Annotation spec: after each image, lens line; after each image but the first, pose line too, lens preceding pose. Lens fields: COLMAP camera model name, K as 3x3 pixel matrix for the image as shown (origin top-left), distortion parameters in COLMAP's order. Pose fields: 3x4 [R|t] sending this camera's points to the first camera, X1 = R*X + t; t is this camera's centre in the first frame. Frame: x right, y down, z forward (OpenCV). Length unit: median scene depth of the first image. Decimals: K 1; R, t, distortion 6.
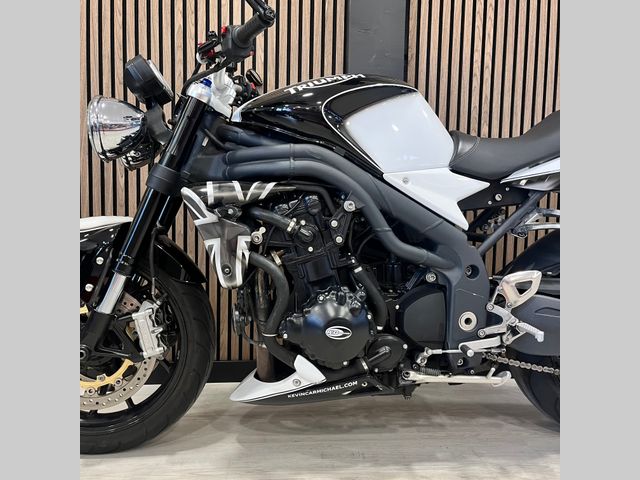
lens RADIAL K [[490.0, 0, 321.5], [0, 490.0, 241.2], [0, 0, 1]] dist [0.020443, -0.008336]
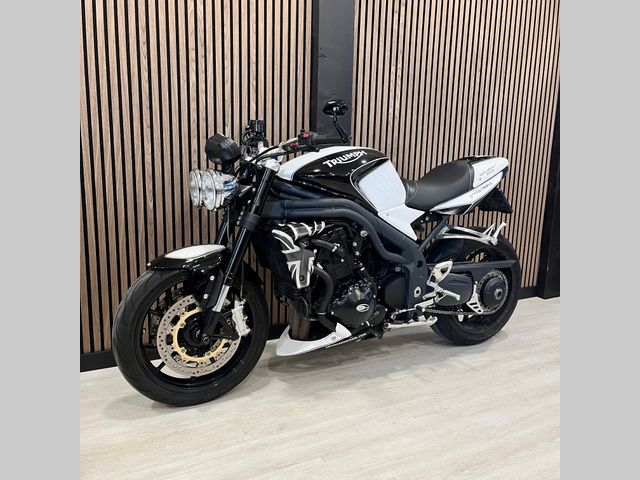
lens RADIAL K [[490.0, 0, 320.0], [0, 490.0, 242.5], [0, 0, 1]] dist [0.020443, -0.008336]
pose [[0.925847, -0.064729, 0.372313, -0.673290], [0.022313, 0.992866, 0.117130, -0.228648], [-0.377239, -0.100137, 0.920686, -0.479044]]
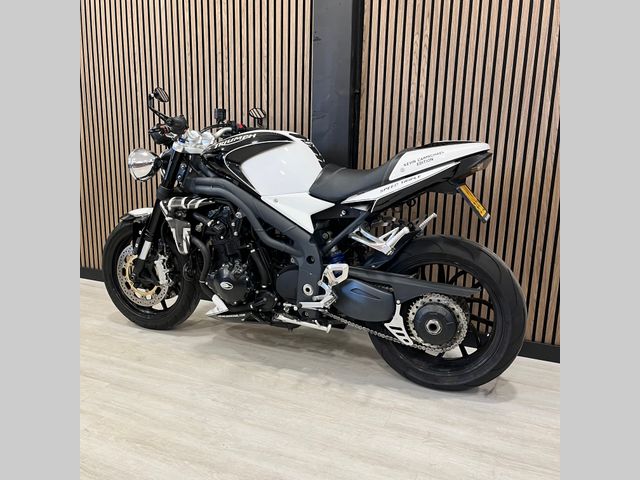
lens RADIAL K [[490.0, 0, 314.2], [0, 490.0, 240.0], [0, 0, 1]] dist [0.020443, -0.008336]
pose [[0.879289, 0.099104, -0.465864, 1.044220], [-0.041015, 0.990235, 0.133240, -0.213877], [0.474519, -0.098049, 0.874767, -0.379658]]
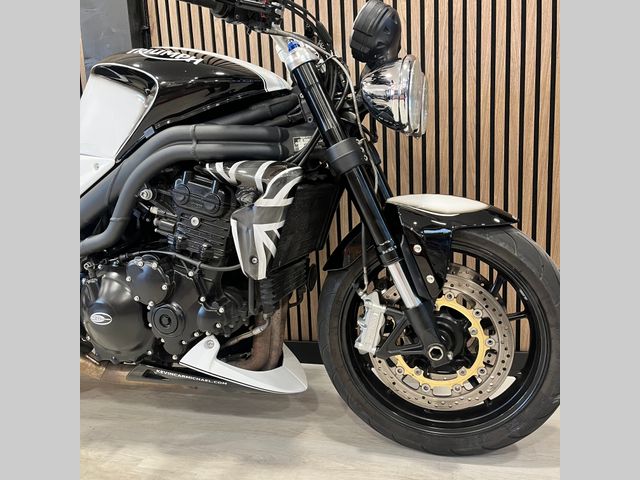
lens RADIAL K [[470.5, 0, 328.1], [0, 470.5, 246.9], [0, 0, 1]] dist [0.042329, -0.023478]
pose [[0.943698, -0.016304, -0.330407, 1.150250], [0.032029, 0.998596, 0.042202, 0.027131], [0.329255, -0.050408, 0.942895, 0.308943]]
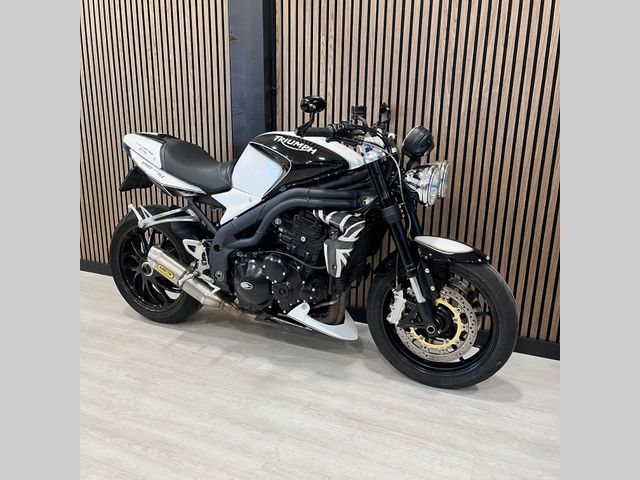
lens RADIAL K [[490.0, 0, 324.8], [0, 490.0, 242.9], [0, 0, 1]] dist [0.020443, -0.008336]
pose [[0.882958, 0.114242, -0.455338, 1.423698], [-0.051912, 0.987750, 0.147158, -0.218231], [0.466572, -0.106297, 0.878072, -0.322647]]
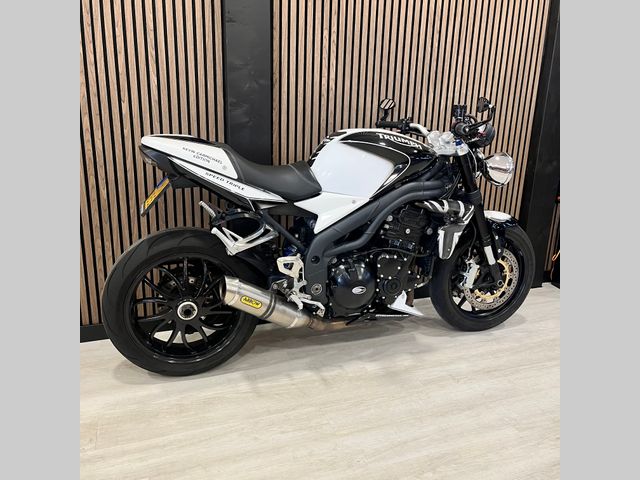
lens RADIAL K [[490.0, 0, 318.7], [0, 490.0, 237.7], [0, 0, 1]] dist [0.020443, -0.008336]
pose [[0.963115, -0.066550, 0.260731, -0.106452], [0.024764, 0.986744, 0.160387, -0.247467], [-0.267948, -0.148015, 0.951996, -0.470982]]
